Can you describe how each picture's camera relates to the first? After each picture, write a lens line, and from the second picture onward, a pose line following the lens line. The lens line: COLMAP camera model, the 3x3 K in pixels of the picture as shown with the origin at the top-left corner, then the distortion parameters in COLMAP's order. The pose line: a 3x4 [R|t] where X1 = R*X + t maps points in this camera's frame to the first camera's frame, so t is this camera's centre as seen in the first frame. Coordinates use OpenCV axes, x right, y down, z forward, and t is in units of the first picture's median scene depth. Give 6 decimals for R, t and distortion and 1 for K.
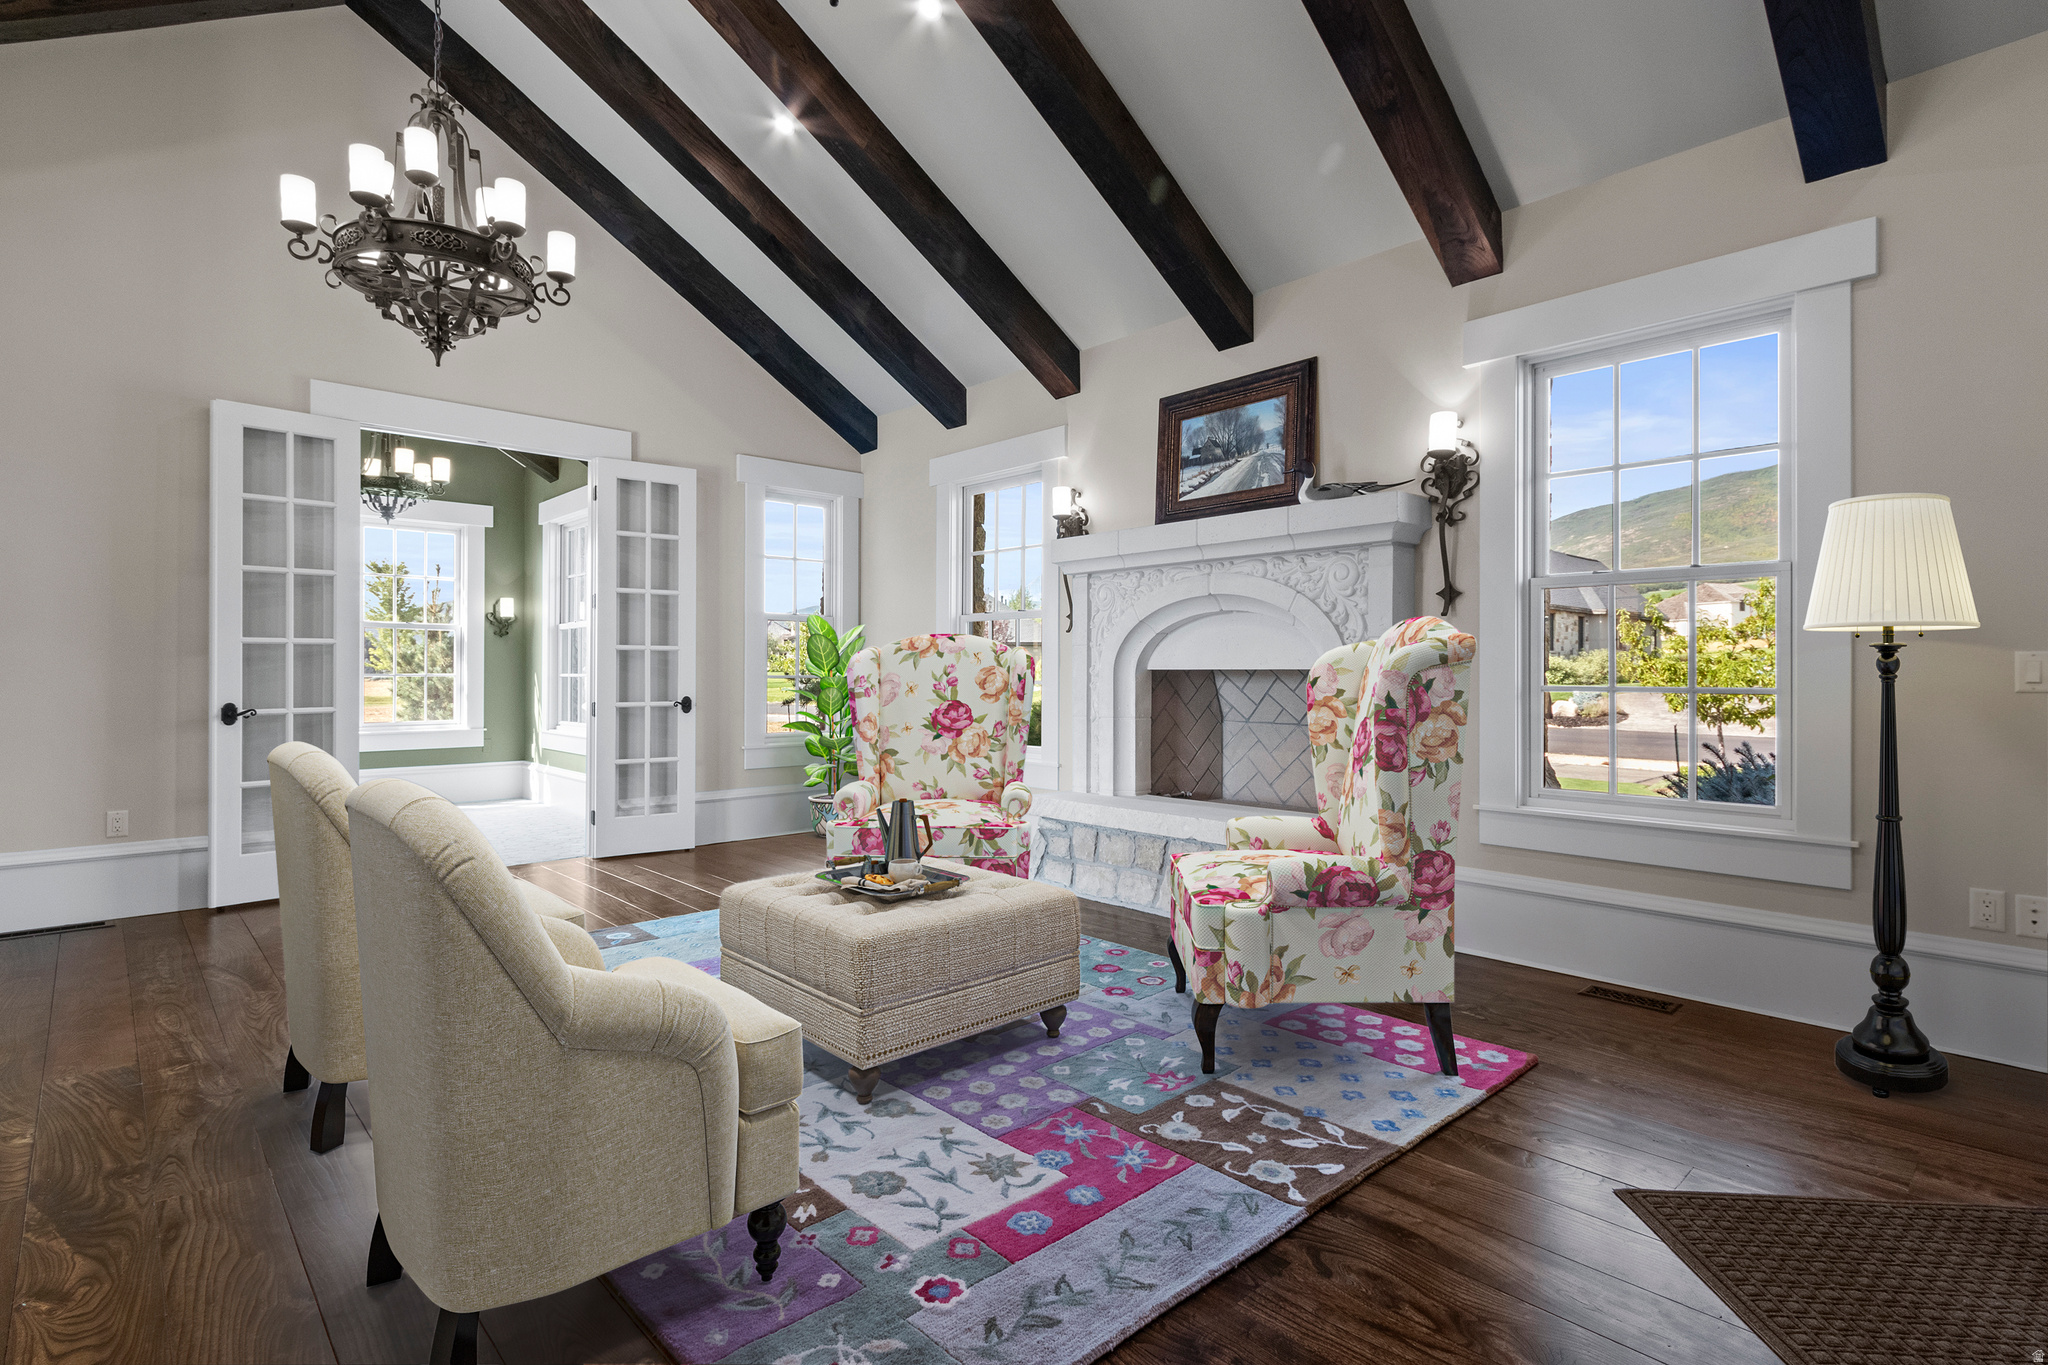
lens RADIAL K [[946.1, 0, 1034.5], [0, 946.1, 673.8], [0, 0, 1]] dist [0.002410, 0.000386]
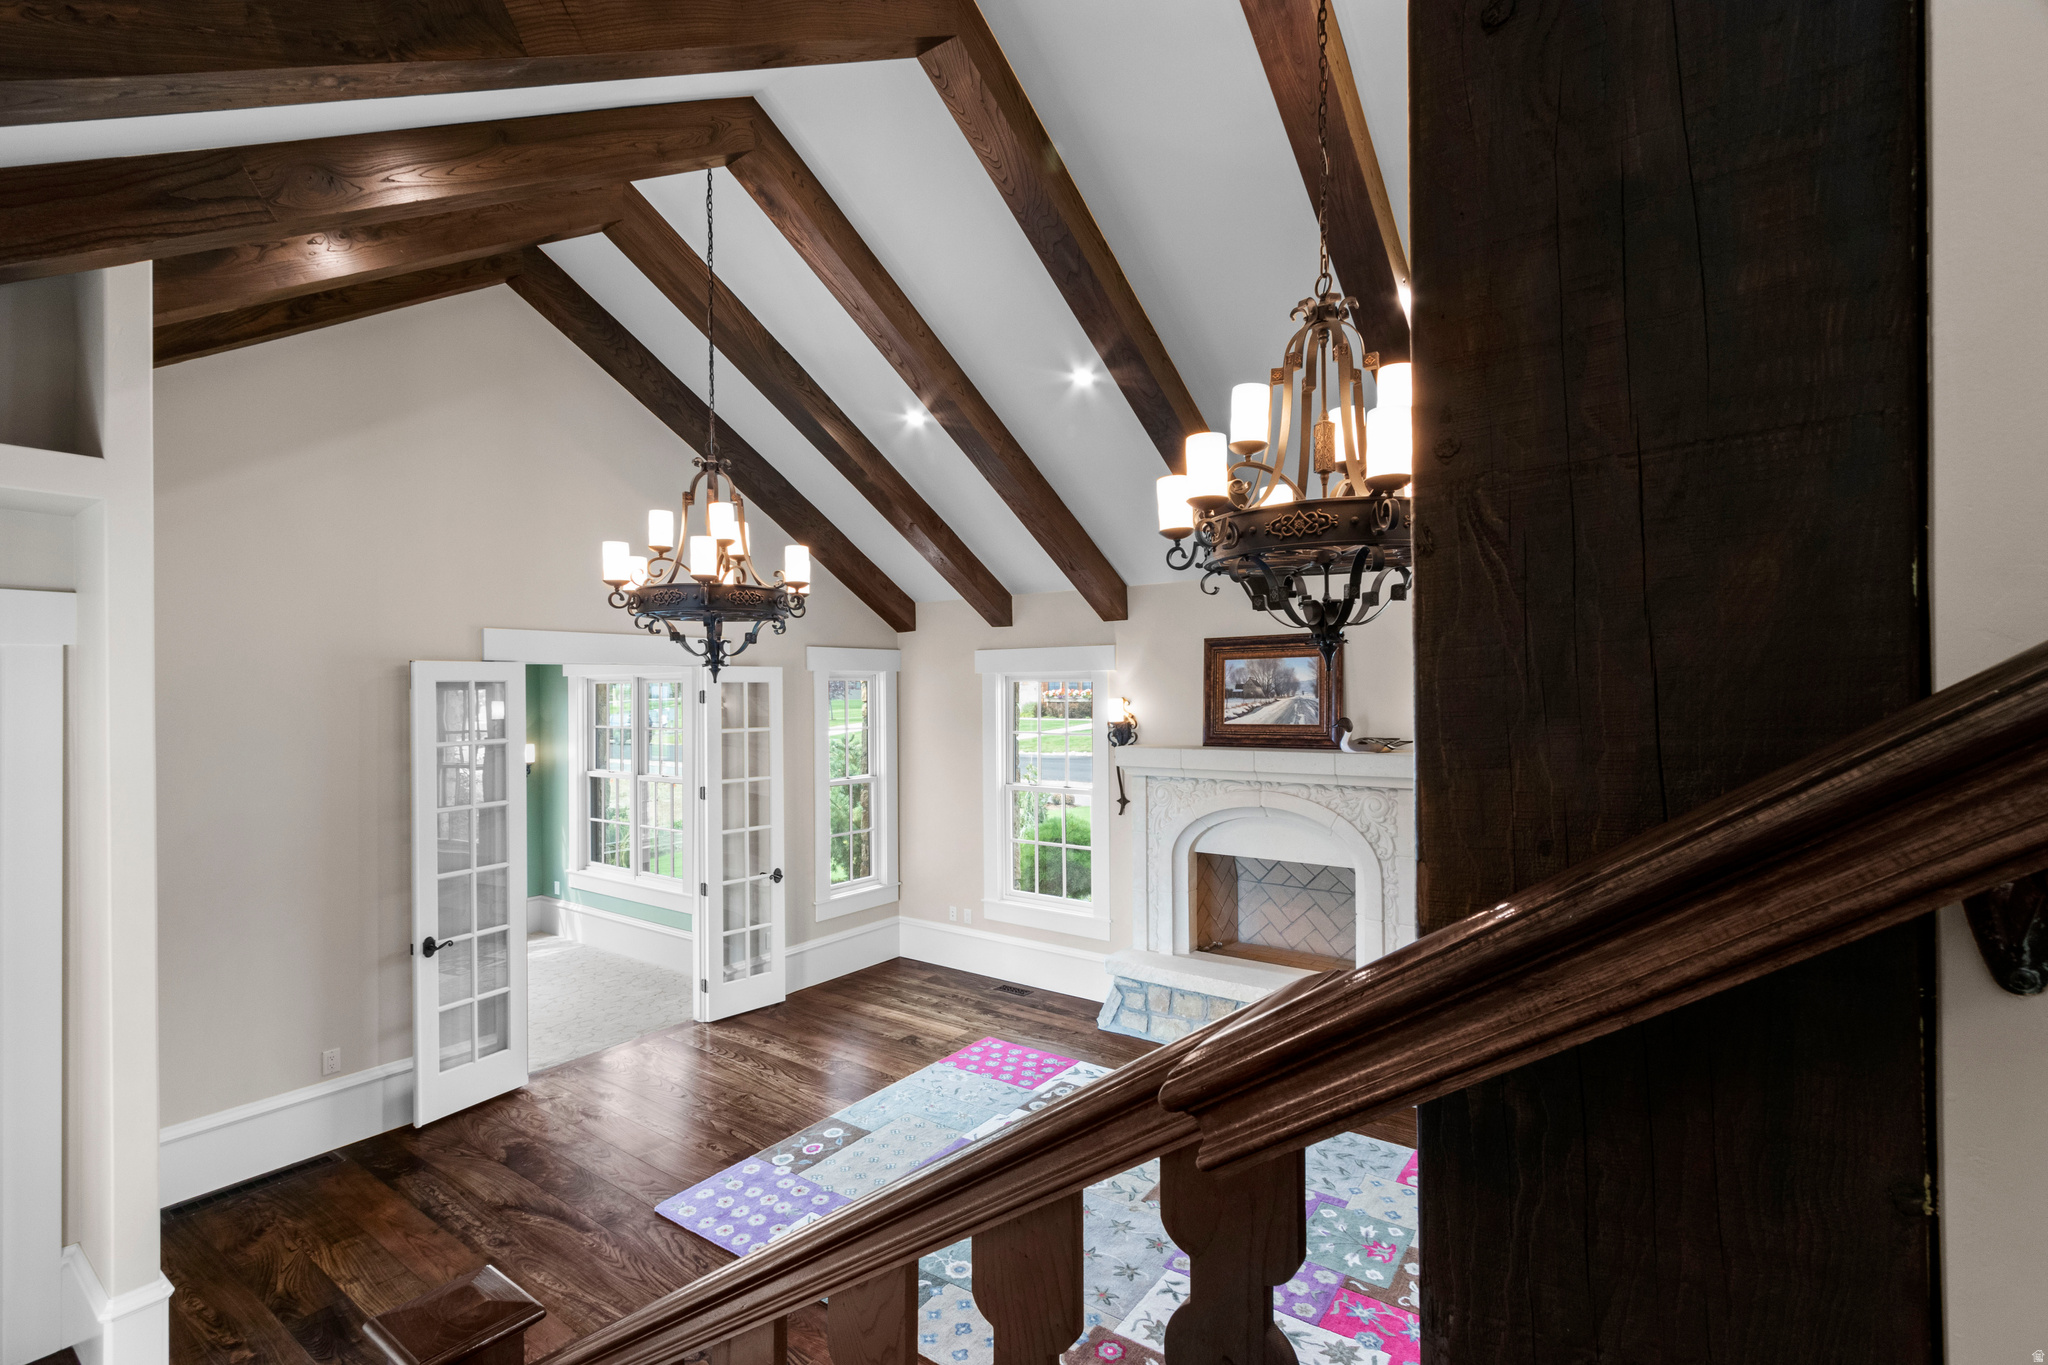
lens RADIAL K [[894.1, 0, 1013.5], [0, 894.1, 694.2], [0, 0, 1]] dist [0.001385, 0.000369]
pose [[0.982663, -0.010321, 0.185116, -0.350187], [0.008324, 0.999899, 0.011562, -0.239829], [-0.185216, -0.009820, 0.982649, -0.129938]]
